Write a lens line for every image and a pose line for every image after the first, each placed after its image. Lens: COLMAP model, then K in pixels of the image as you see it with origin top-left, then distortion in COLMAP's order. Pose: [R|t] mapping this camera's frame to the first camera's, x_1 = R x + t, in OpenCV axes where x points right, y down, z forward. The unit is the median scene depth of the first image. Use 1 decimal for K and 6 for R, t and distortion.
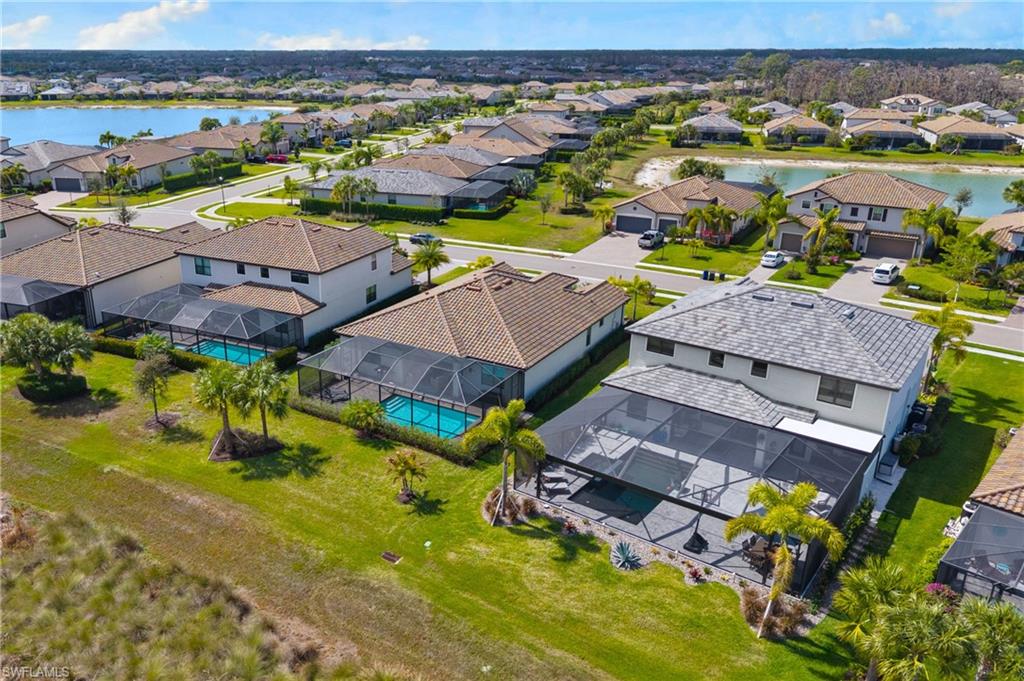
lens RADIAL K [[753.3, 0, 496.7], [0, 753.3, 342.2], [0, 0, 1]] dist [0.051176, -0.003053]
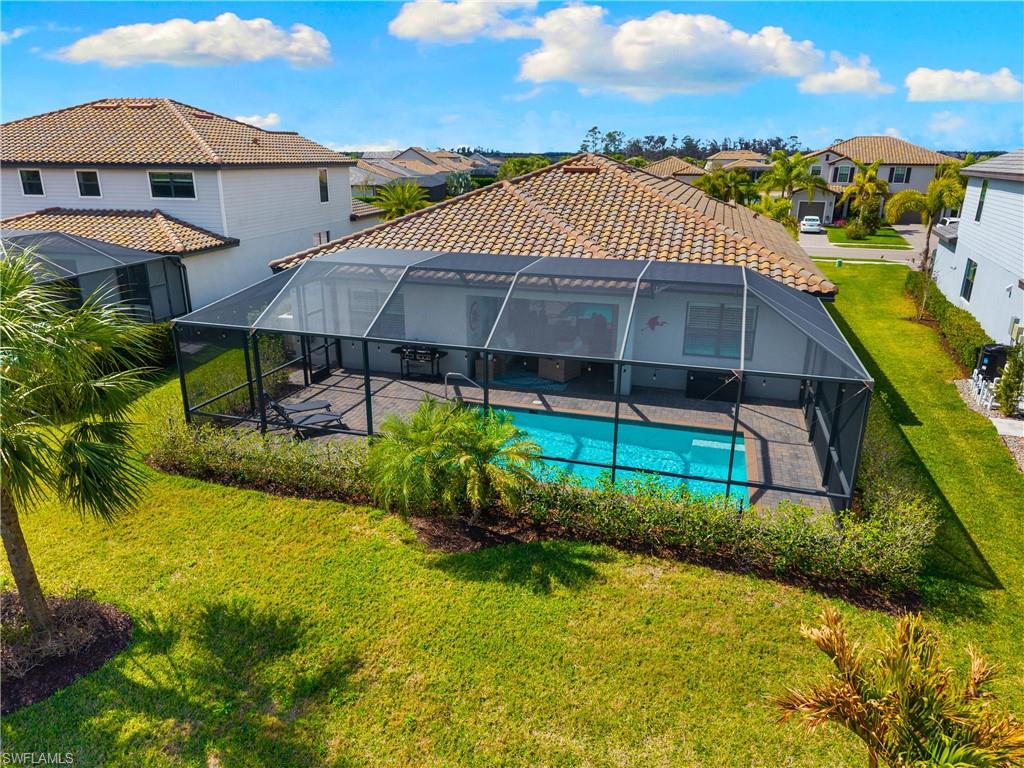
lens RADIAL K [[656.0, 0, 525.0], [0, 656.0, 386.3], [0, 0, 1]] dist [0.006286, 0.000539]
pose [[0.974033, -0.086871, 0.209079, -0.146785], [0.089019, 0.996030, -0.000865, 0.054090], [-0.208174, 0.019455, 0.977898, 0.571547]]
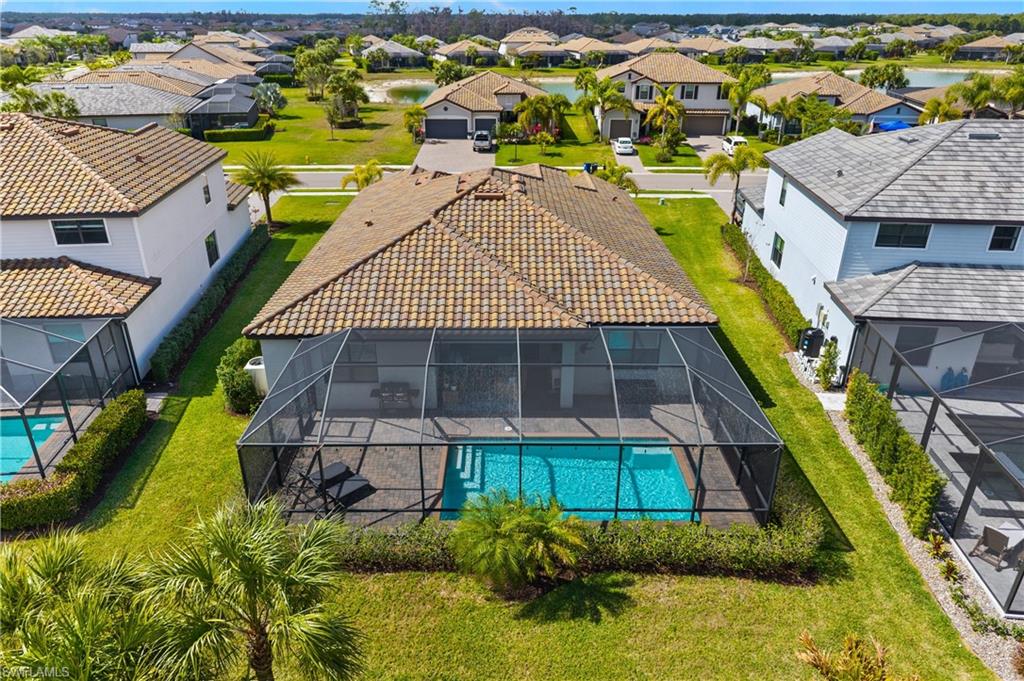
lens RADIAL K [[655.2, 0, 511.9], [0, 655.2, 332.8], [0, 0, 1]] dist [0.011737, -0.002793]
pose [[0.871130, -0.222105, 0.437953, -0.221458], [0.180091, 0.974224, 0.135851, -0.034113], [-0.456837, -0.039473, 0.888674, 0.536532]]
